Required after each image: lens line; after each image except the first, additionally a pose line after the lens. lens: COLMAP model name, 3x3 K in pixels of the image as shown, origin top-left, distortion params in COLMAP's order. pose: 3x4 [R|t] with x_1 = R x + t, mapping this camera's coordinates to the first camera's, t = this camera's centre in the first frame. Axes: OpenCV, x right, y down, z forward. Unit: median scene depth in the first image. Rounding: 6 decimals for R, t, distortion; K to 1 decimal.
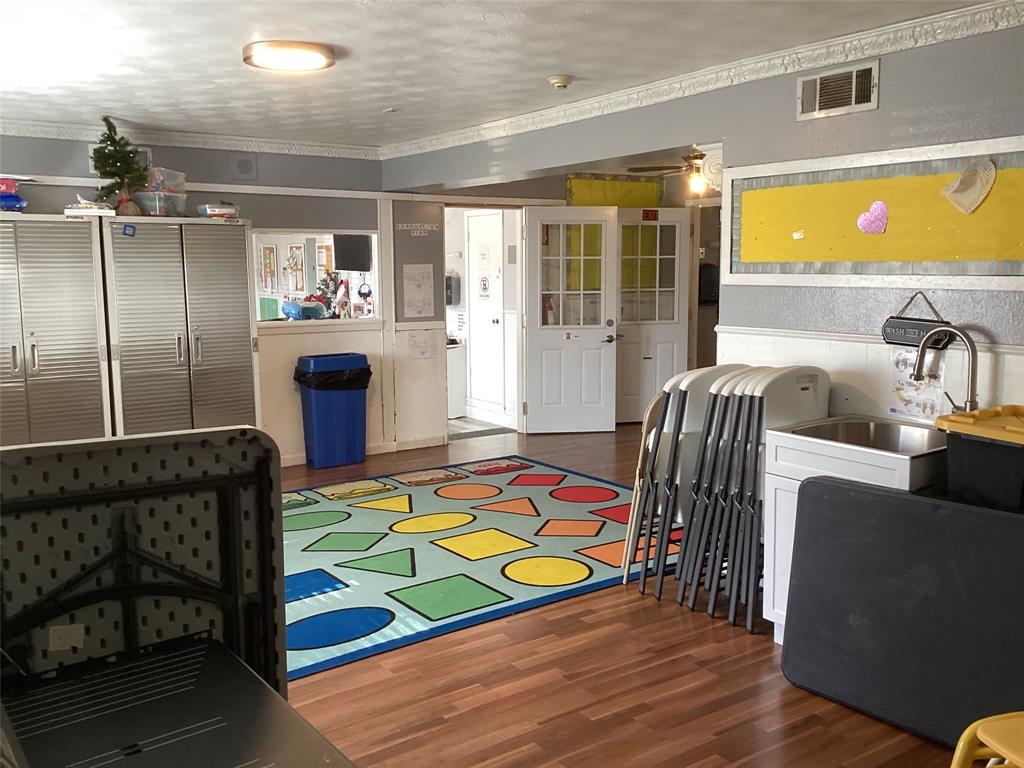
lens RADIAL K [[926.1, 0, 512.2], [0, 926.1, 377.9], [0, 0, 1]] dist [0.131367, -0.219909]
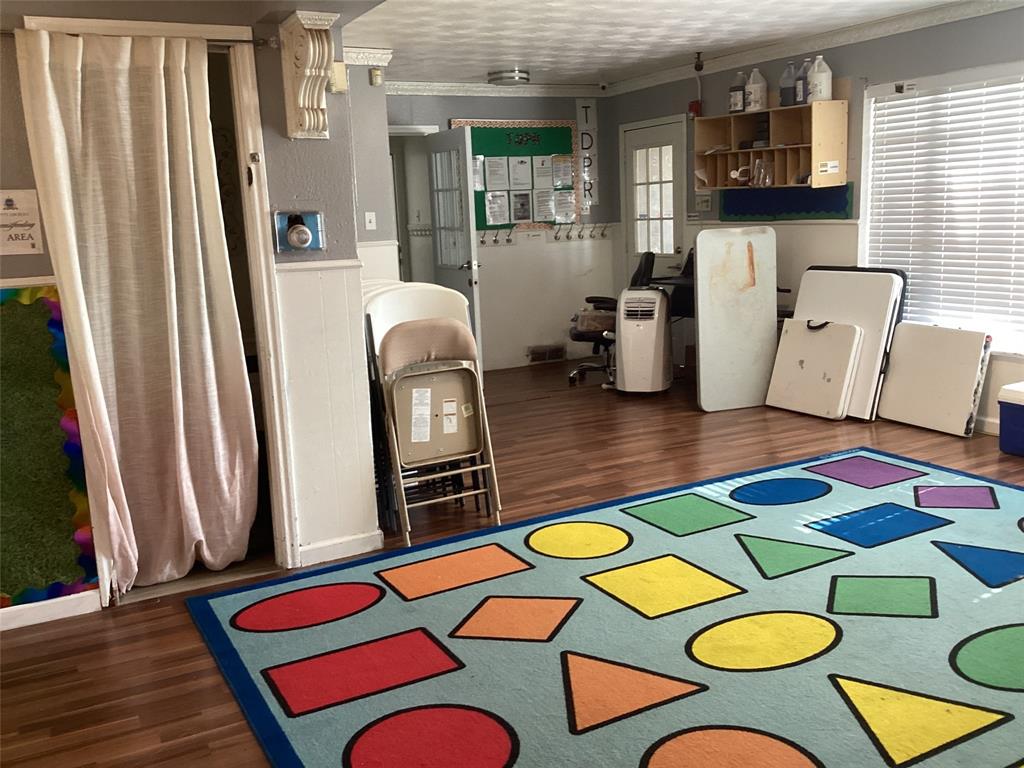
lens RADIAL K [[926.1, 0, 512.2], [0, 926.1, 377.9], [0, 0, 1]] dist [0.131367, -0.219909]
pose [[-0.990834, 0.026050, 0.132553, -0.020057], [0.064572, 0.953206, 0.295346, -0.193416], [-0.118656, 0.301198, -0.946150, 1.826424]]
